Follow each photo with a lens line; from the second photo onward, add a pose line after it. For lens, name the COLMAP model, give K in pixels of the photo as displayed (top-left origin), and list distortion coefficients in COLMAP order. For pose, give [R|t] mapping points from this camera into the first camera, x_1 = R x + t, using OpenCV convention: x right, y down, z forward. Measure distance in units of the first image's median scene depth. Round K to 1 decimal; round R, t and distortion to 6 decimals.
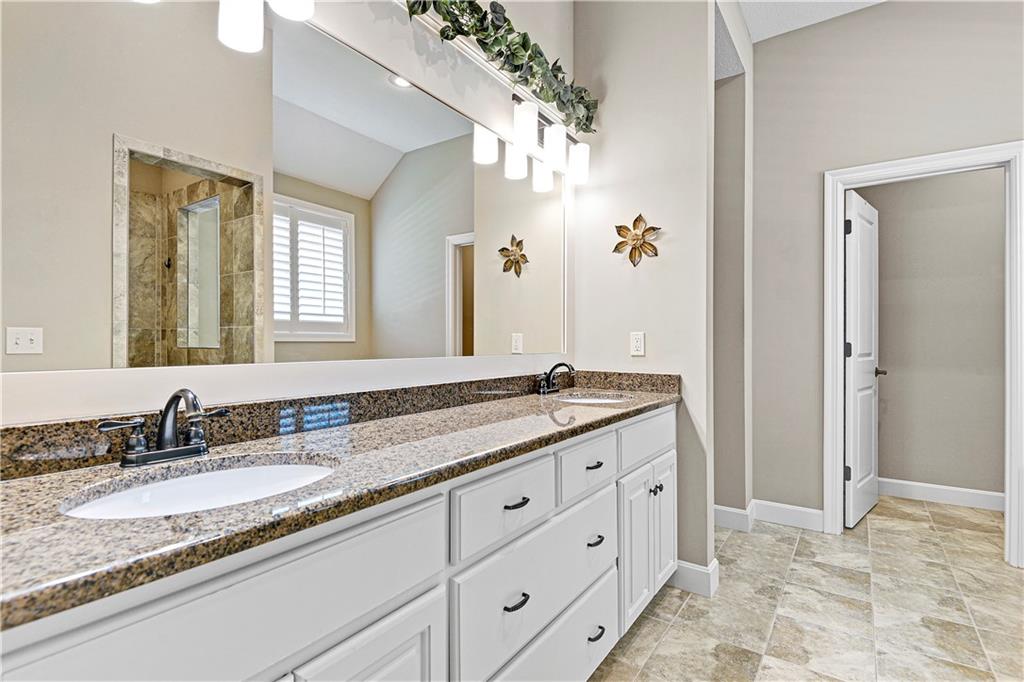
lens RADIAL K [[486.9, 0, 512.3], [0, 486.9, 344.0], [0, 0, 1]] dist [-0.003942, -0.003076]
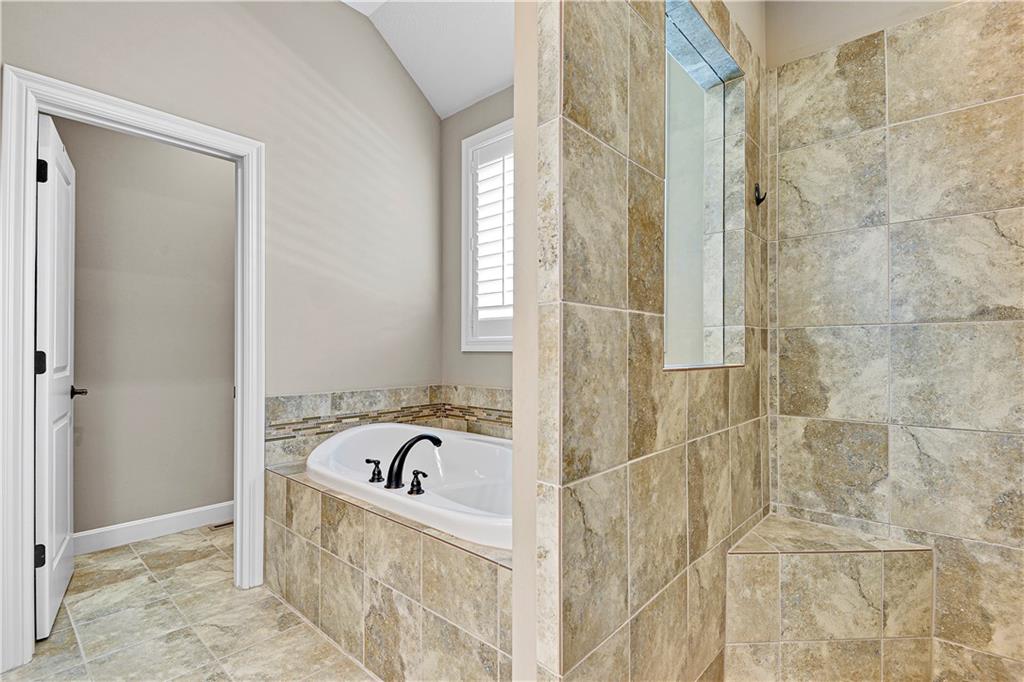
lens RADIAL K [[486.9, 0, 512.9], [0, 486.9, 348.4], [0, 0, 1]] dist [-0.003942, -0.003076]
pose [[0.121834, 0.004087, 0.992542, 0.131591], [0.000365, 0.999991, -0.004163, -0.003714], [-0.992550, 0.000870, 0.121832, 0.296721]]
